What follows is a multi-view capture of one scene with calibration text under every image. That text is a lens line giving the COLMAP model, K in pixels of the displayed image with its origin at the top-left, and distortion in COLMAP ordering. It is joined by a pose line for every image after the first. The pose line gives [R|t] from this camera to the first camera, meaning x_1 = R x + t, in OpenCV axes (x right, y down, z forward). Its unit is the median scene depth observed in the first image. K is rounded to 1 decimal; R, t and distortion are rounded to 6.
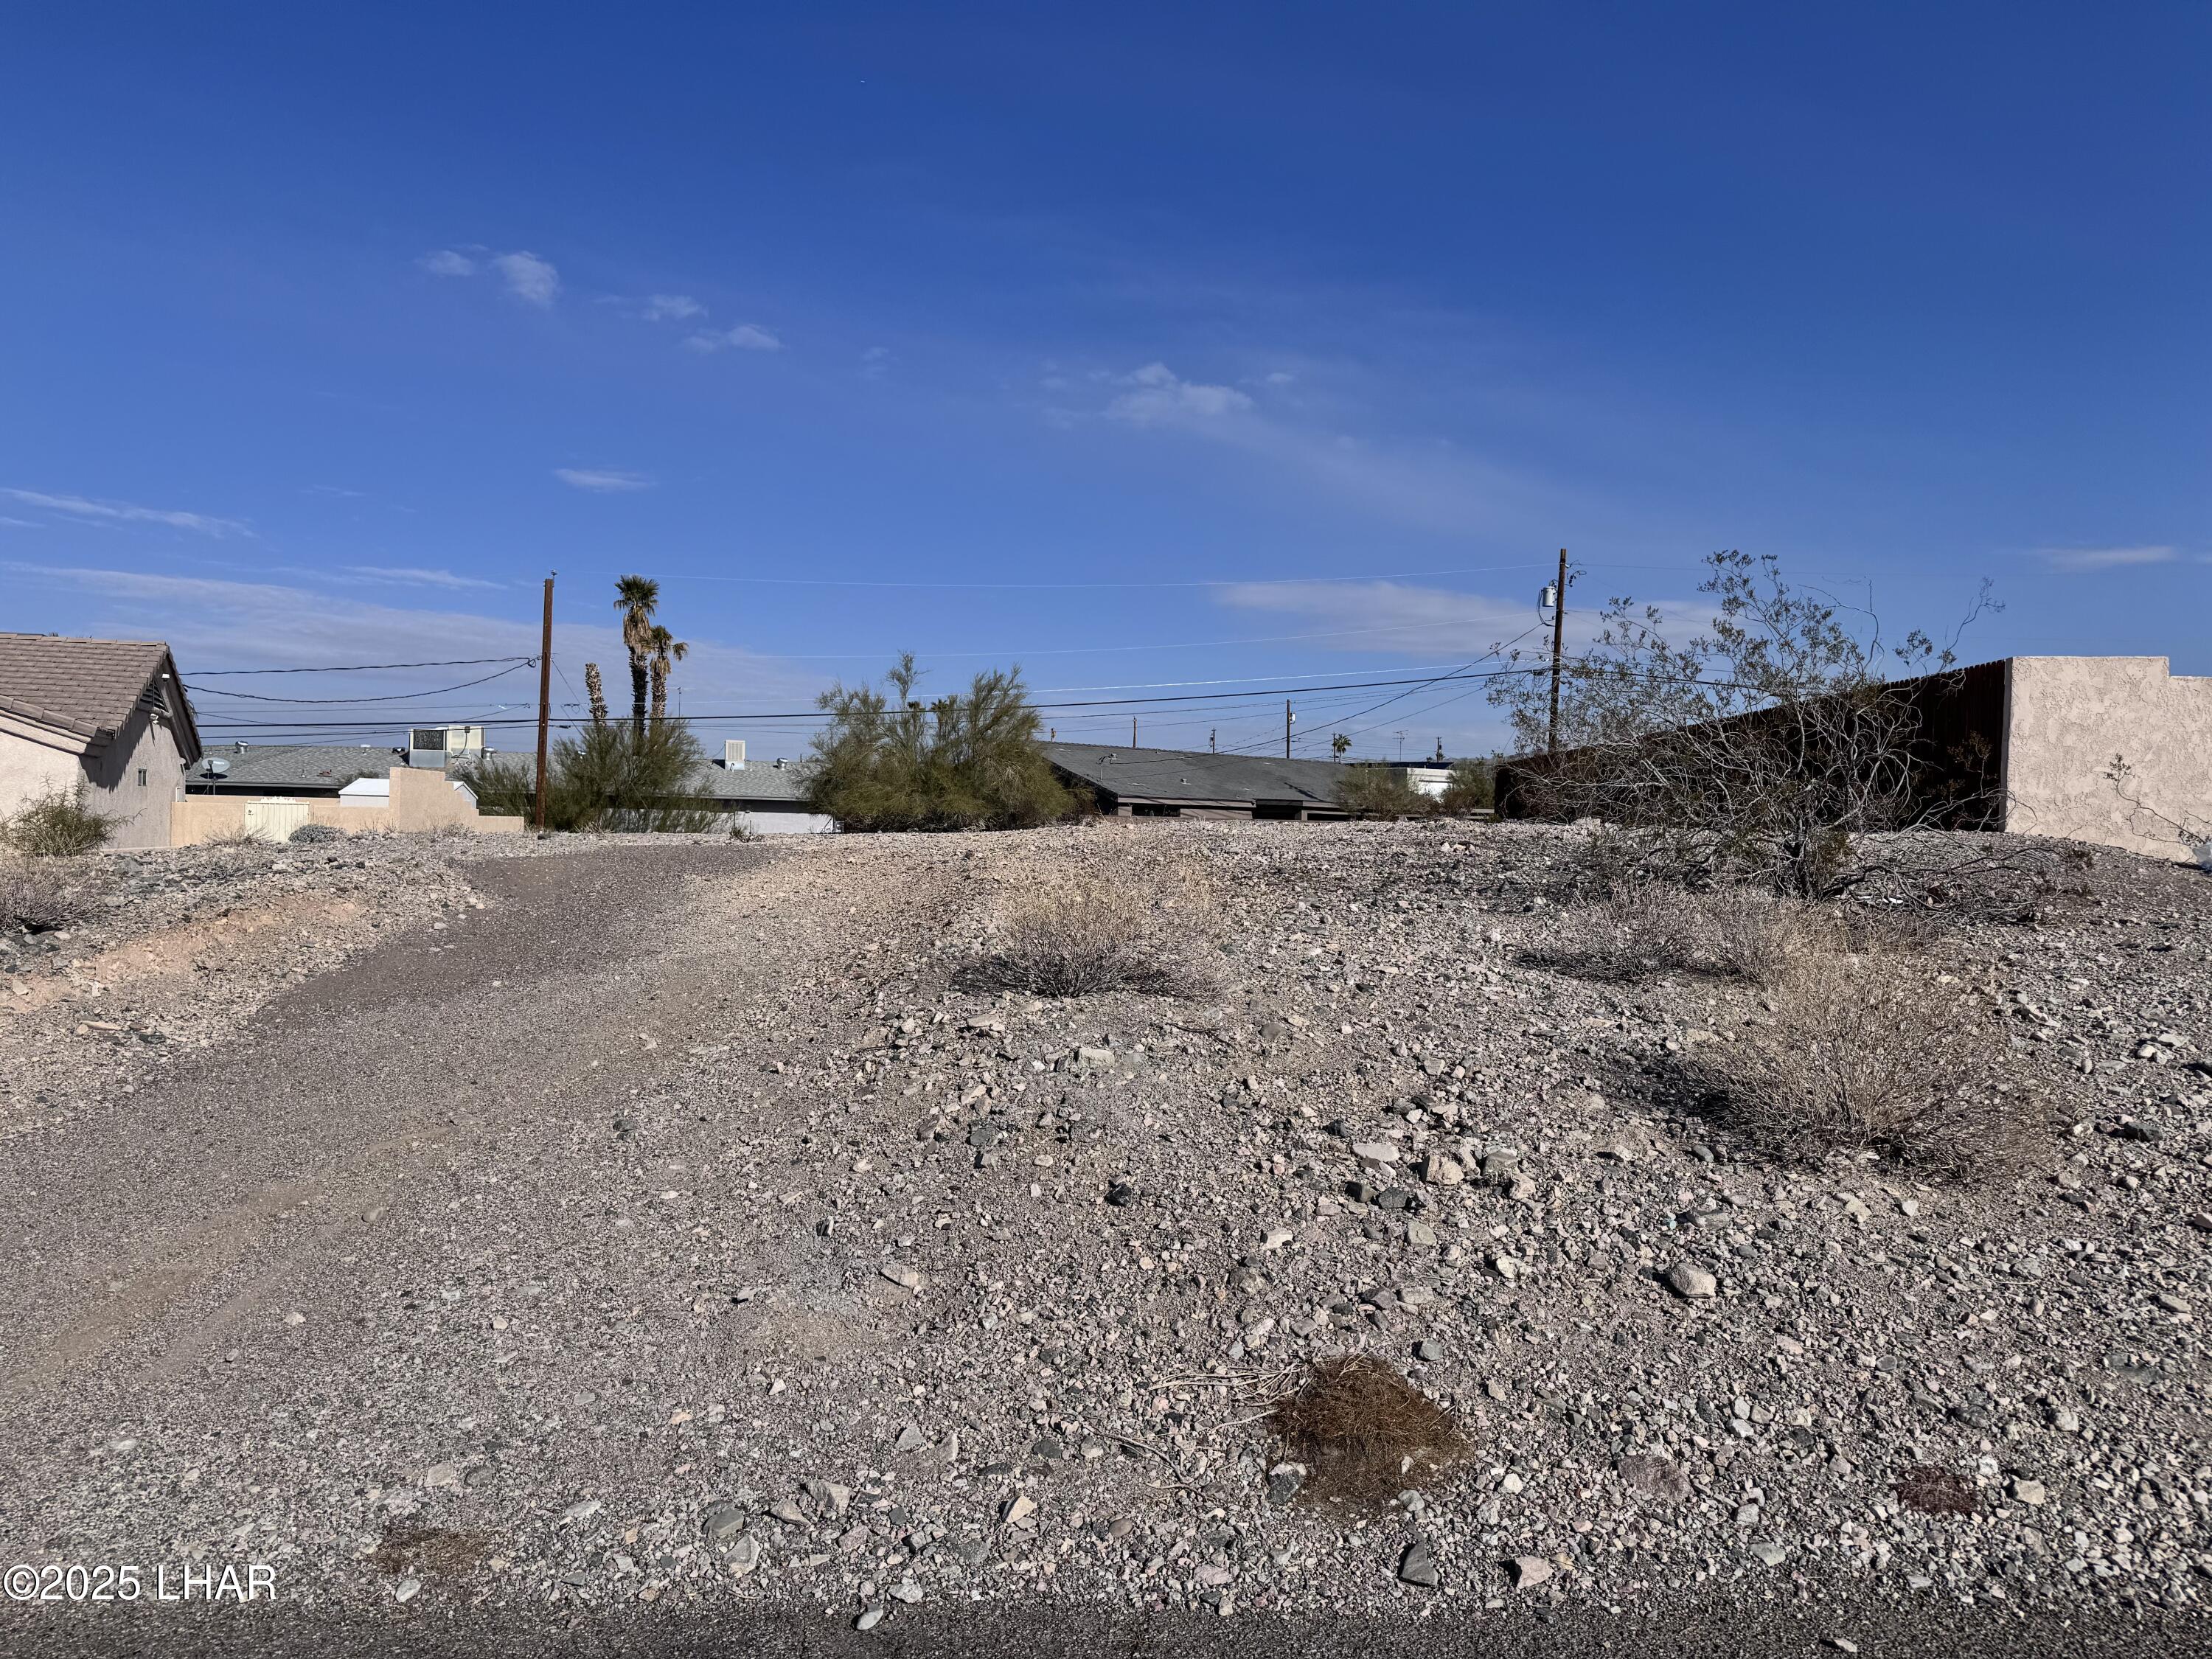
lens RADIAL K [[1550.9, 0, 1115.7], [0, 1550.9, 820.6], [0, 0, 1]] dist [0.075091, -0.081375]
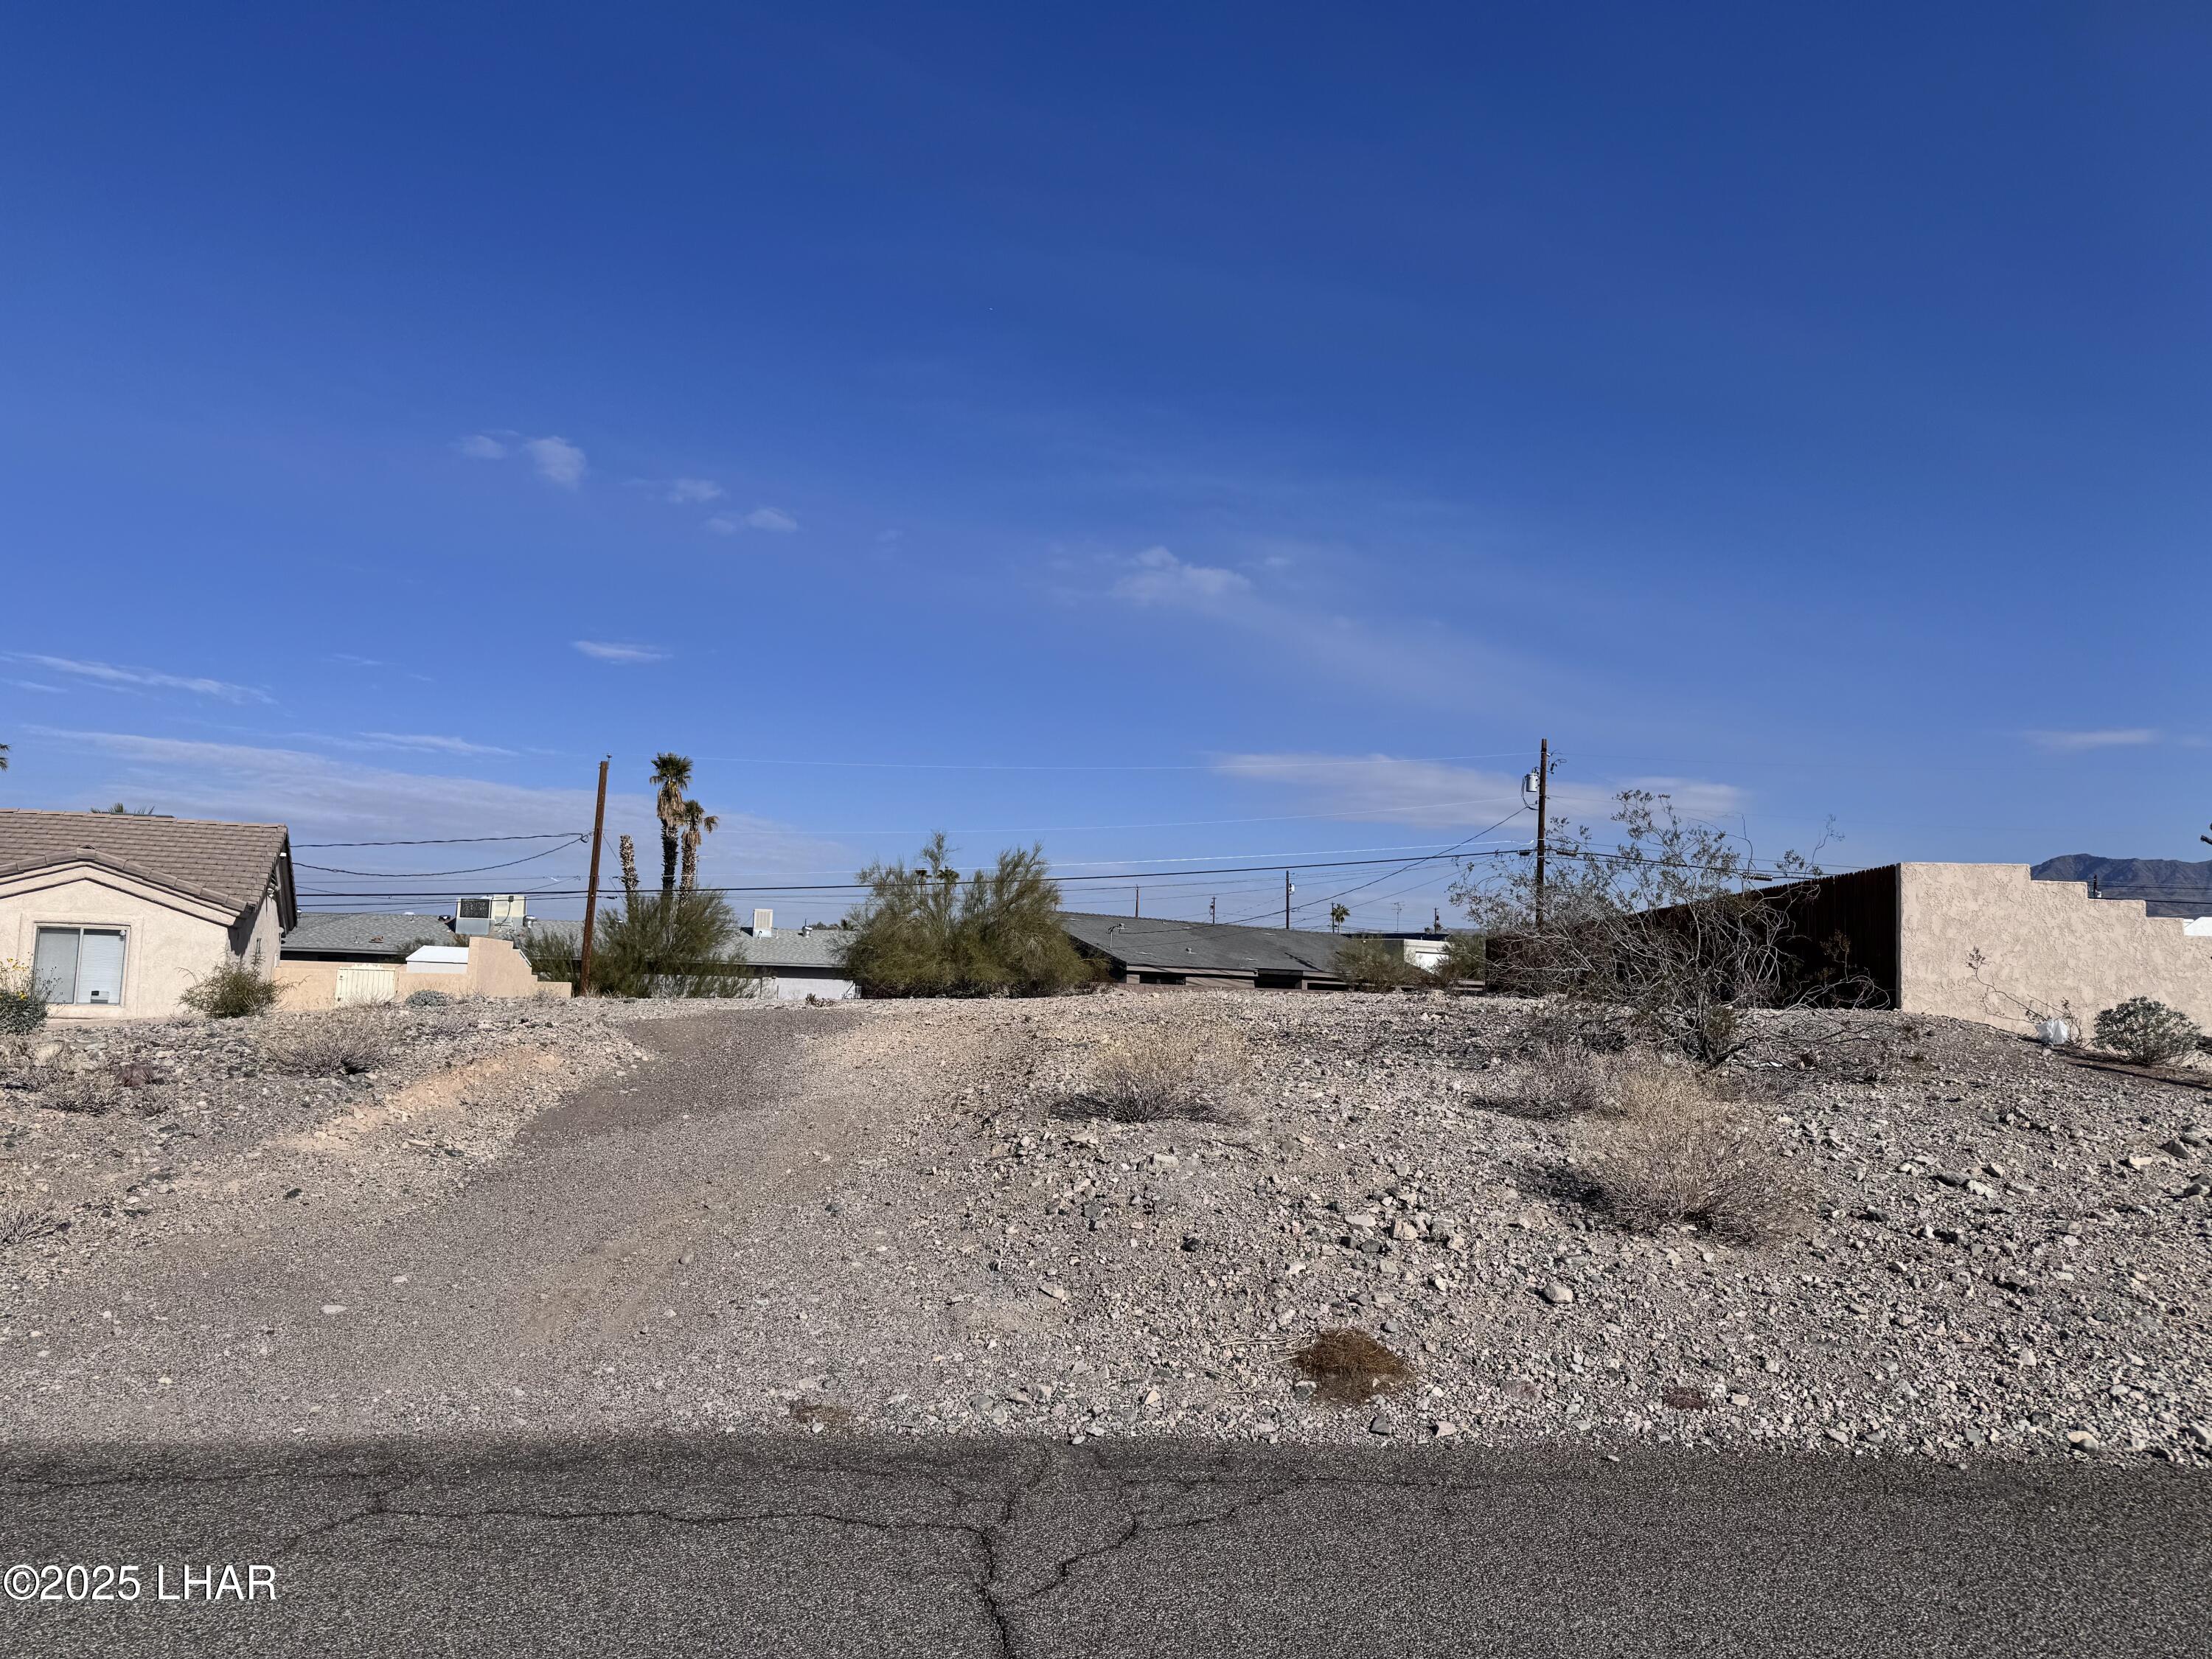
lens RADIAL K [[1529.9, 0, 1106.0], [0, 1529.9, 829.5], [0, 0, 1]] dist [0.151565, -0.251900]
pose [[0.999943, 0.007775, -0.007343, -0.031983], [-0.008485, 0.994726, -0.102219, -0.003472], [0.006510, 0.102275, 0.994735, -0.239536]]
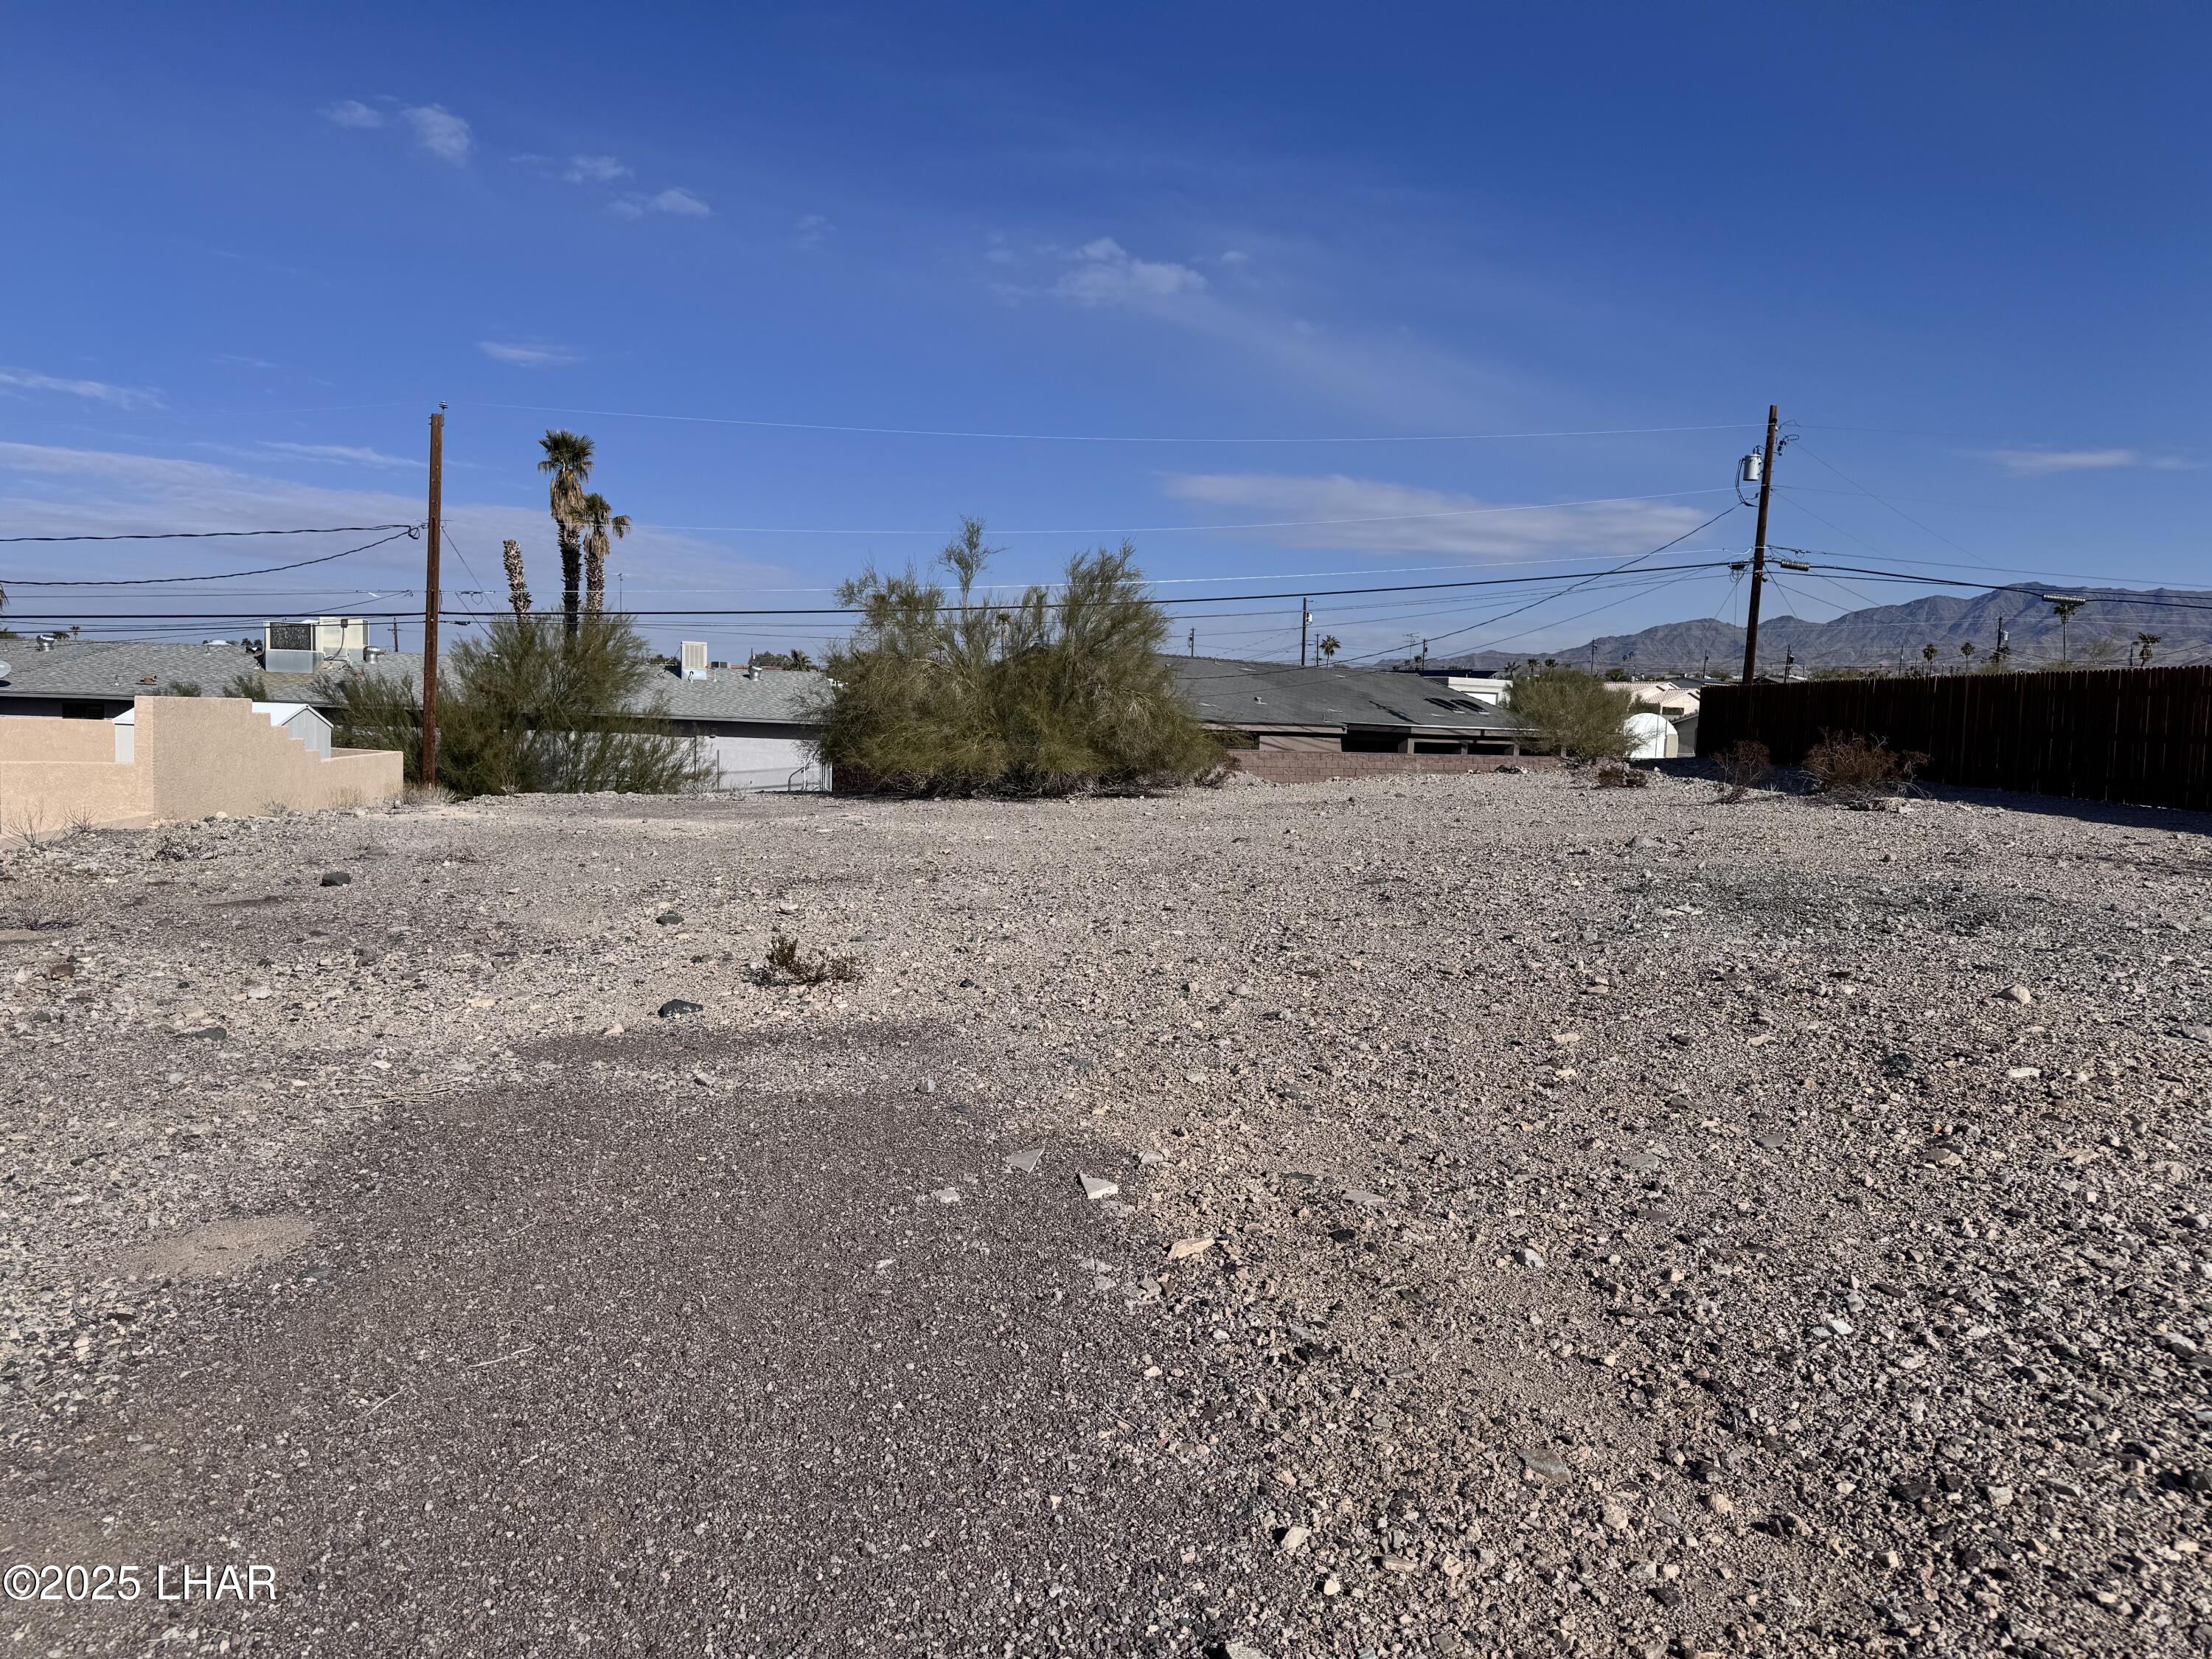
lens RADIAL K [[1602.9, 0, 1106.0], [0, 1602.9, 829.5], [0, 0, 1]] dist [0.097322, -0.186150]
pose [[0.999760, 0.010974, 0.018973, -0.305453], [-0.012223, 0.997677, 0.067010, -0.082889], [-0.018193, -0.067226, 0.997572, 1.076618]]
